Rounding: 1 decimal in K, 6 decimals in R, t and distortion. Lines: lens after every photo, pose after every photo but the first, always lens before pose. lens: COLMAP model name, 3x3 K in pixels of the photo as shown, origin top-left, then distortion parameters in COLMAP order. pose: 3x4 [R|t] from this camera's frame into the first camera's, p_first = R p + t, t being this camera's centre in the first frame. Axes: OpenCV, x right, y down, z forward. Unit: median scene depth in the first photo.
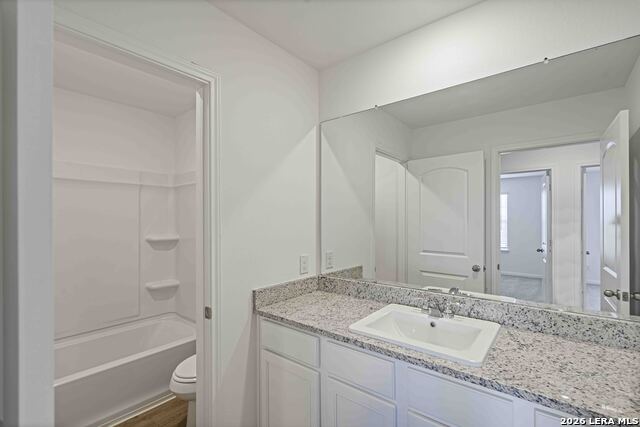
lens RADIAL K [[292.5, 0, 320.3], [0, 292.5, 215.6], [0, 0, 1]] dist [-0.003987, 0.001944]
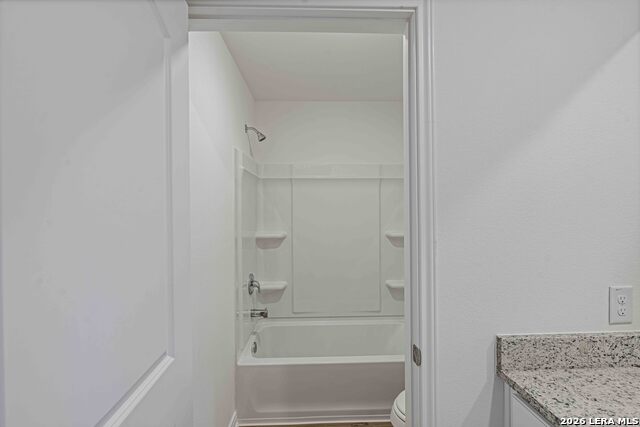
lens RADIAL K [[292.5, 0, 321.9], [0, 292.5, 211.5], [0, 0, 1]] dist [-0.003987, 0.001944]
pose [[0.663374, -0.004435, -0.748275, -0.021919], [0.009027, 0.999957, 0.002076, 0.001237], [0.748233, -0.008132, 0.663386, 0.326728]]
